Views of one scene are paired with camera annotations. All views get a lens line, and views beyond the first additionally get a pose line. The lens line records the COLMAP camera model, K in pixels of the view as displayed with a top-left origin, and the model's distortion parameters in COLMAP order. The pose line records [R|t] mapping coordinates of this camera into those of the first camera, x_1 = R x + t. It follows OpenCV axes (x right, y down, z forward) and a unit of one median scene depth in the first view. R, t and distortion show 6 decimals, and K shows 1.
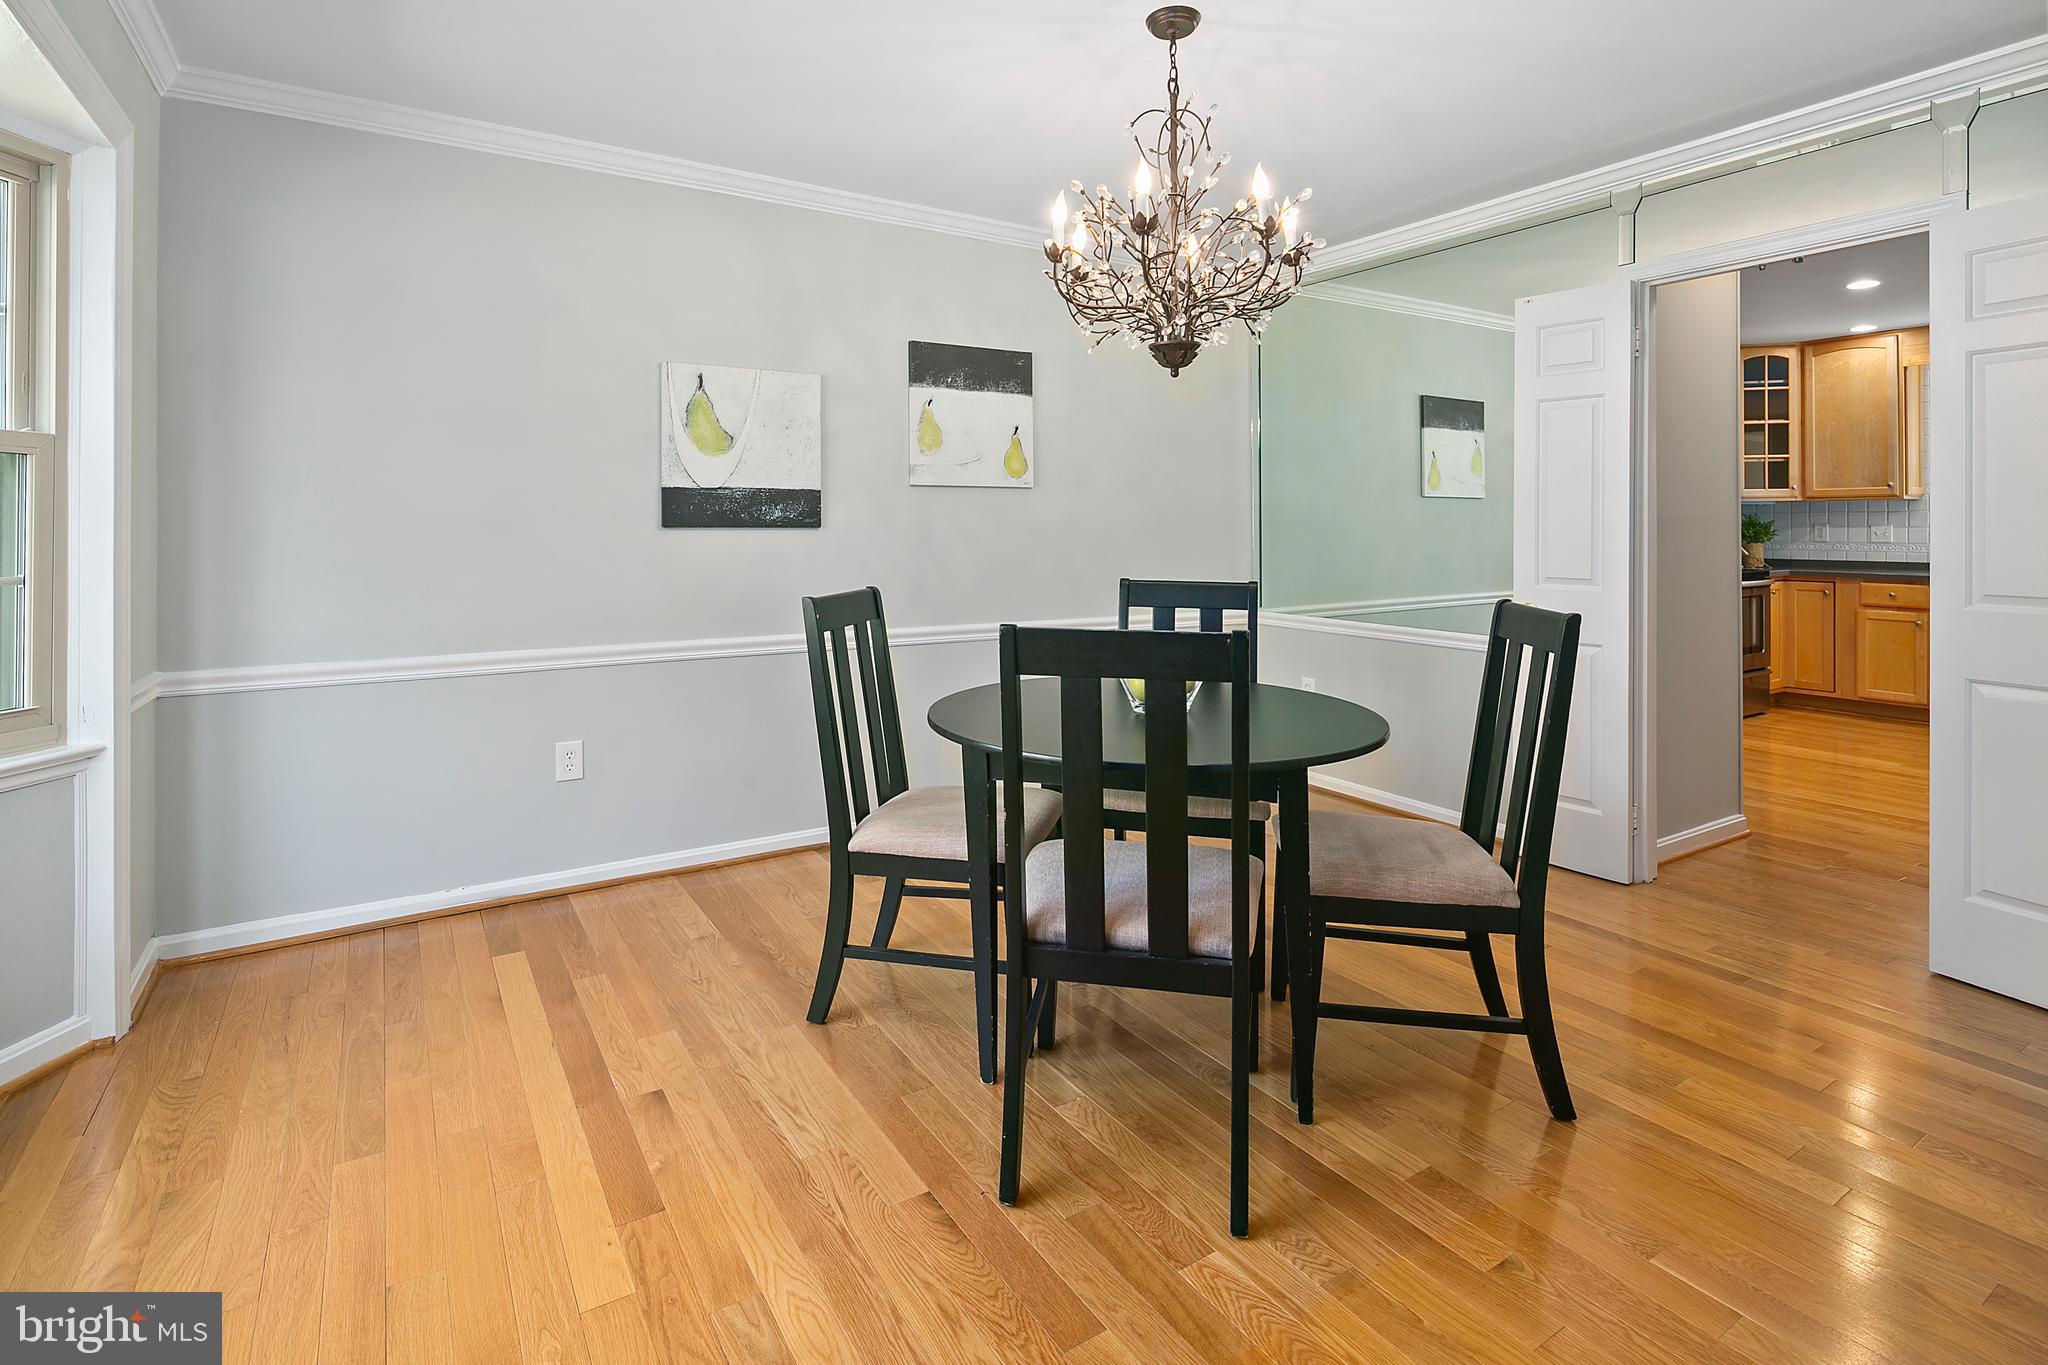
lens RADIAL K [[1009.3, 0, 1021.5], [0, 1009.3, 522.4], [0, 0, 1]] dist [0.003390, 0.000727]
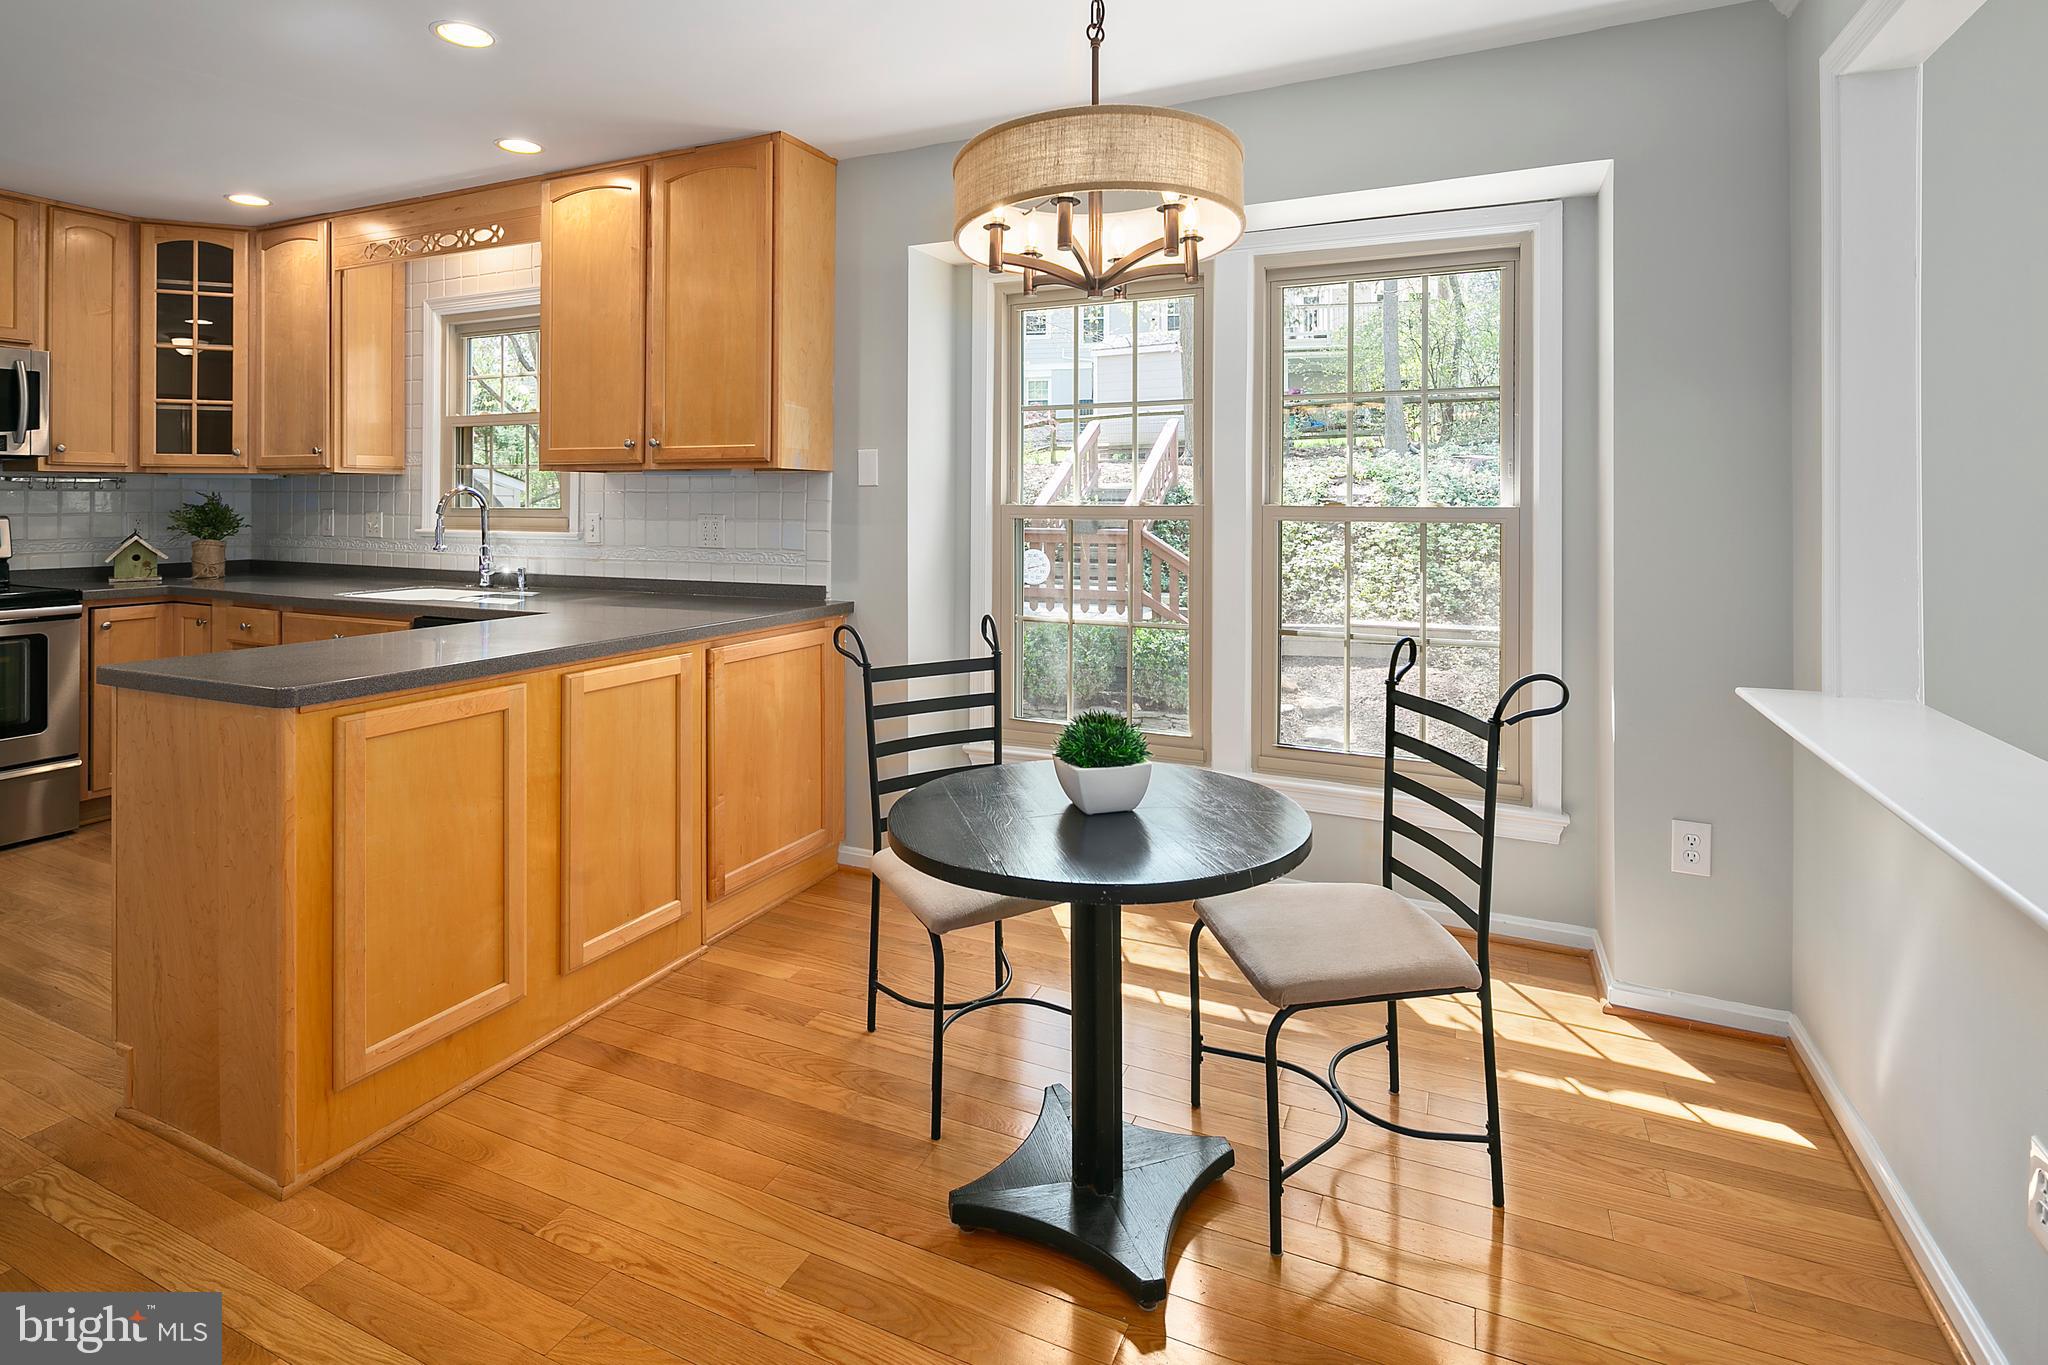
lens RADIAL K [[1003.1, 0, 1019.8], [0, 1003.1, 499.9], [0, 0, 1]] dist [0.002059, -0.001044]
pose [[0.836664, 0.002228, 0.547712, 0.830920], [-0.007019, 0.999953, 0.006654, -0.012341], [-0.547672, -0.009412, 0.836640, 0.201231]]
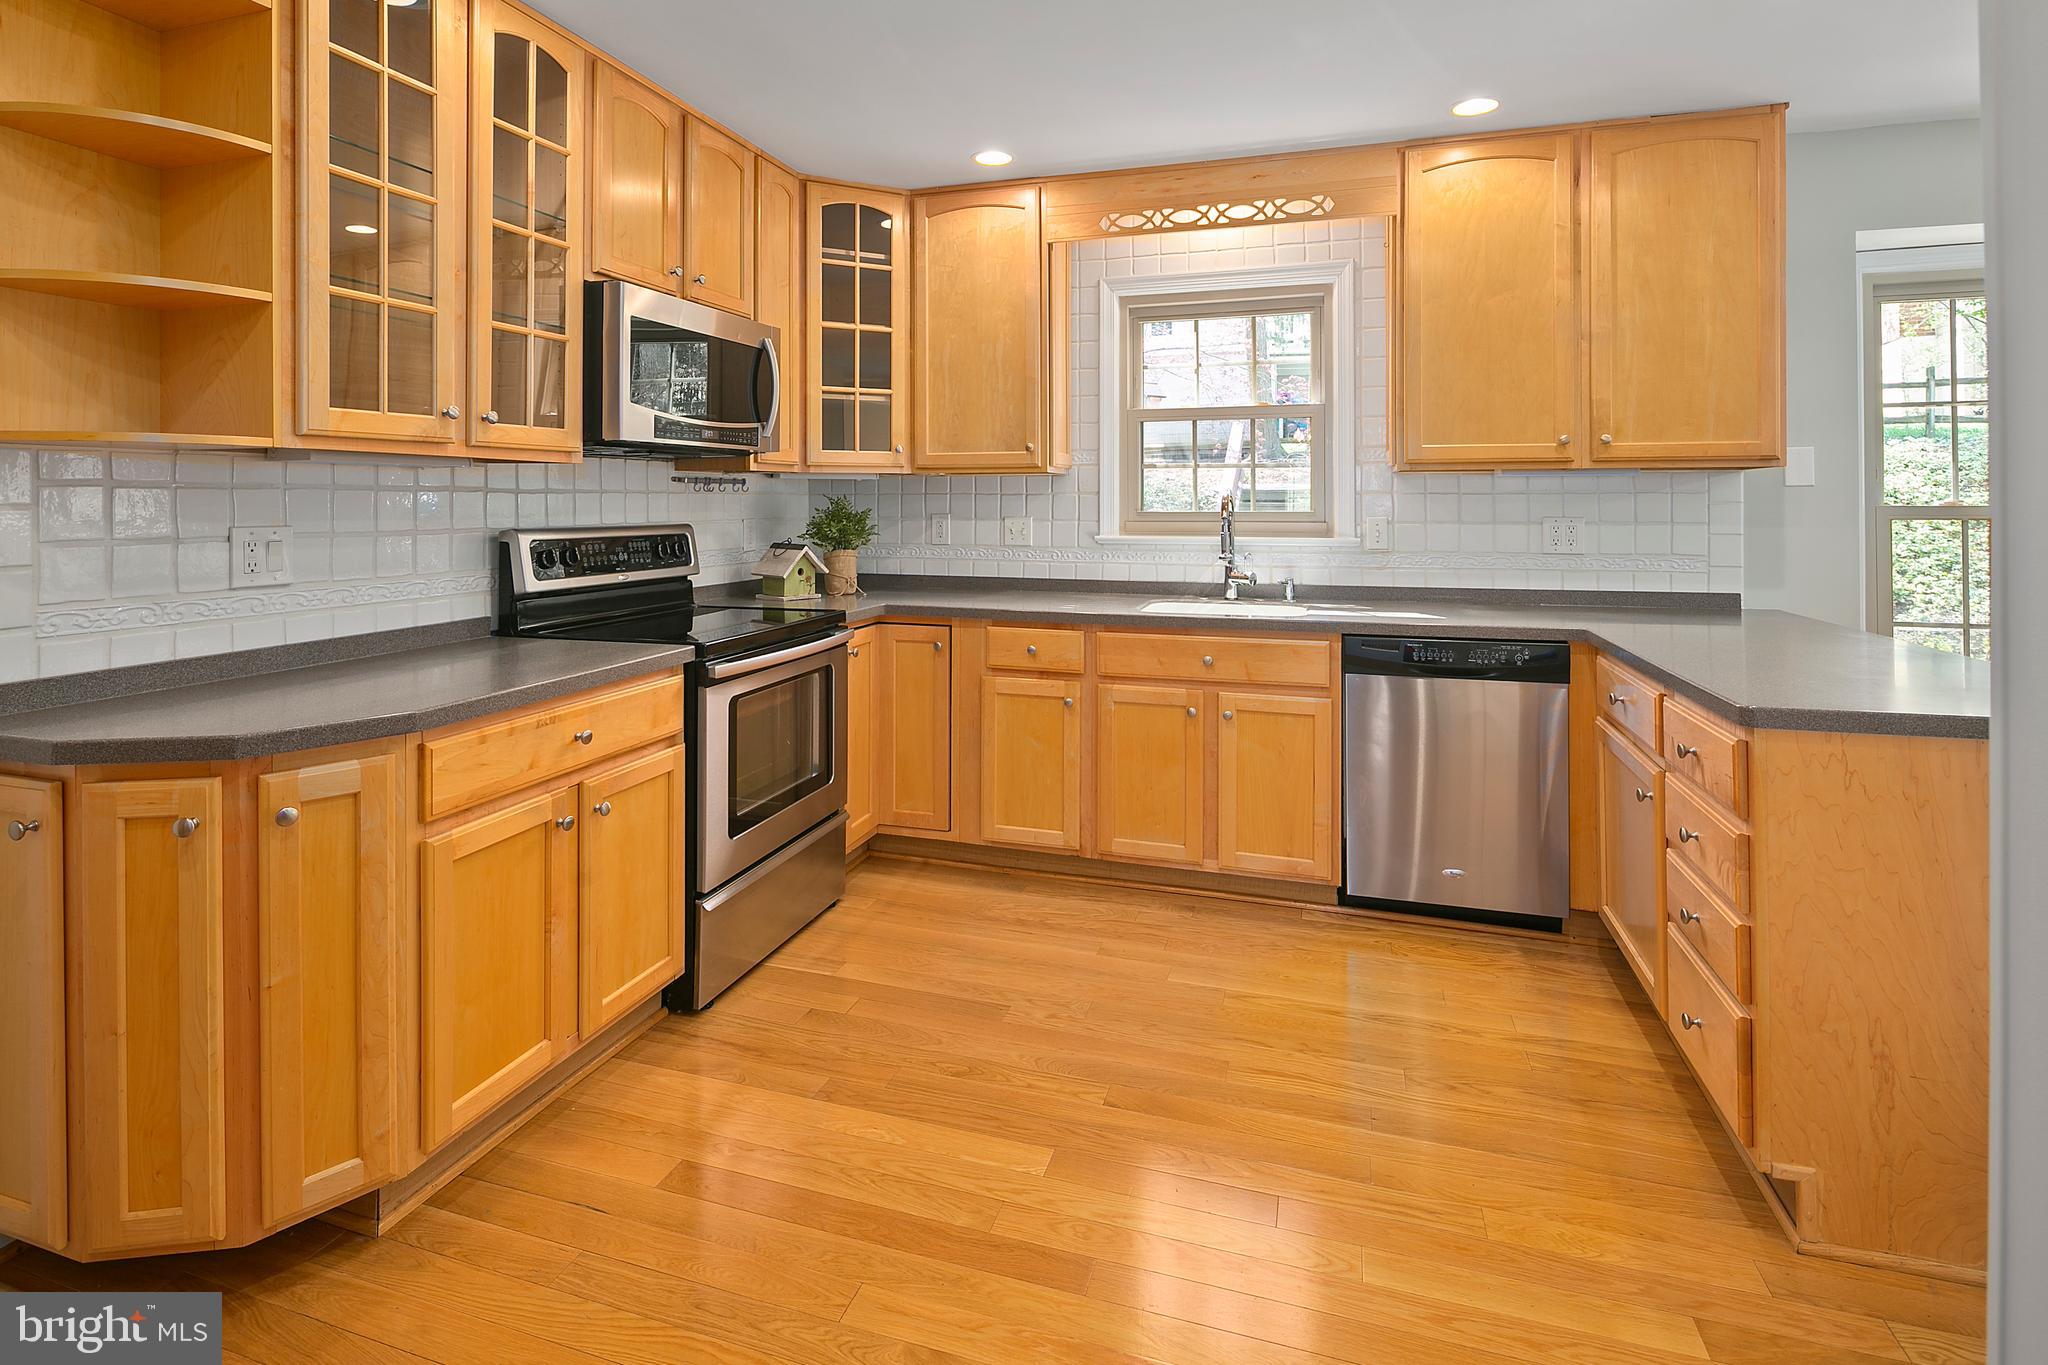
lens RADIAL K [[1003.1, 0, 1019.8], [0, 1003.1, 499.9], [0, 0, 1]] dist [0.002059, -0.001044]
pose [[0.762788, 0.001452, 0.646648, 0.460020], [-0.003979, 0.999989, 0.002448, -0.008434], [-0.646637, -0.004440, 0.762785, 0.538842]]
